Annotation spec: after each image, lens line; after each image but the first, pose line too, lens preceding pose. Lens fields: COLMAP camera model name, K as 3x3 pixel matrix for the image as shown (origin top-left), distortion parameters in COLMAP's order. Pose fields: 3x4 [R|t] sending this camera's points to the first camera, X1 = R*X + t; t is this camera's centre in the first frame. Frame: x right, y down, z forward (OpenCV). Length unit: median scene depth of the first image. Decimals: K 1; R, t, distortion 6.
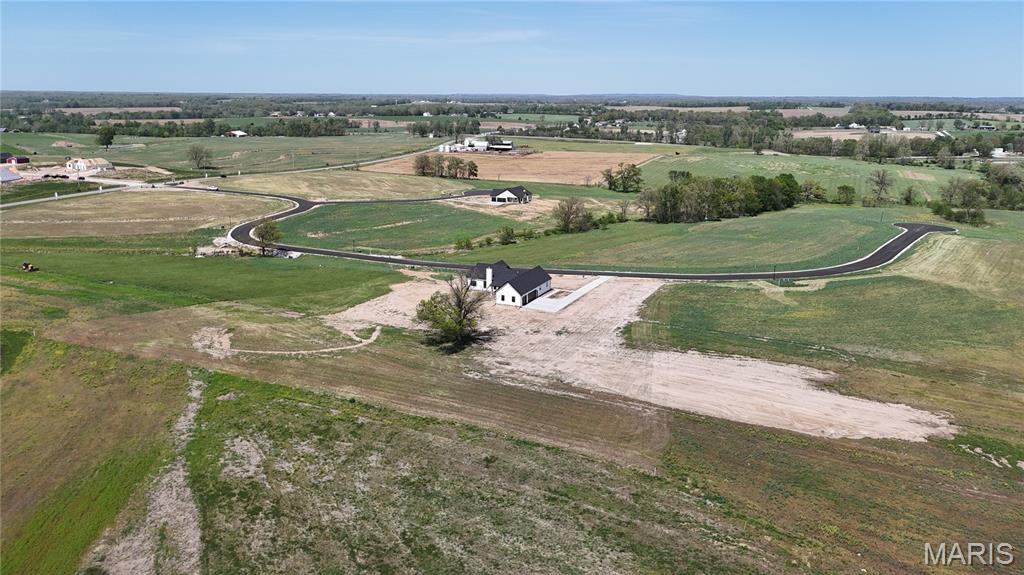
lens RADIAL K [[752.9, 0, 510.6], [0, 752.9, 288.7], [0, 0, 1]] dist [0.058760, -0.054592]
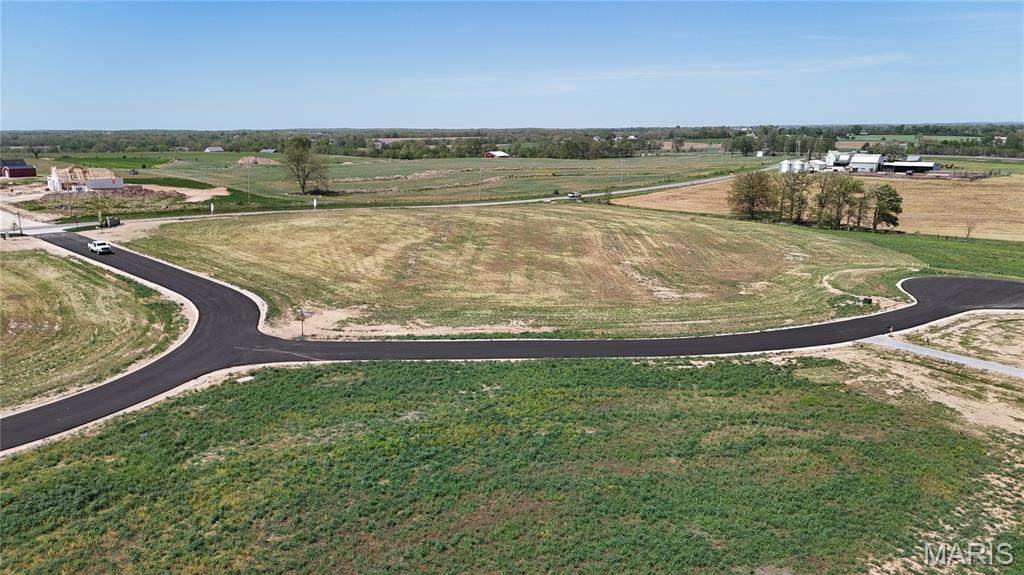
lens RADIAL K [[752.9, 0, 505.5], [0, 752.9, 290.3], [0, 0, 1]] dist [0.058760, -0.054592]
pose [[0.917053, 0.068939, -0.392762, -0.056700], [-0.085288, 0.996060, -0.024306, -0.068932], [0.389538, 0.055788, 0.919319, 0.436673]]
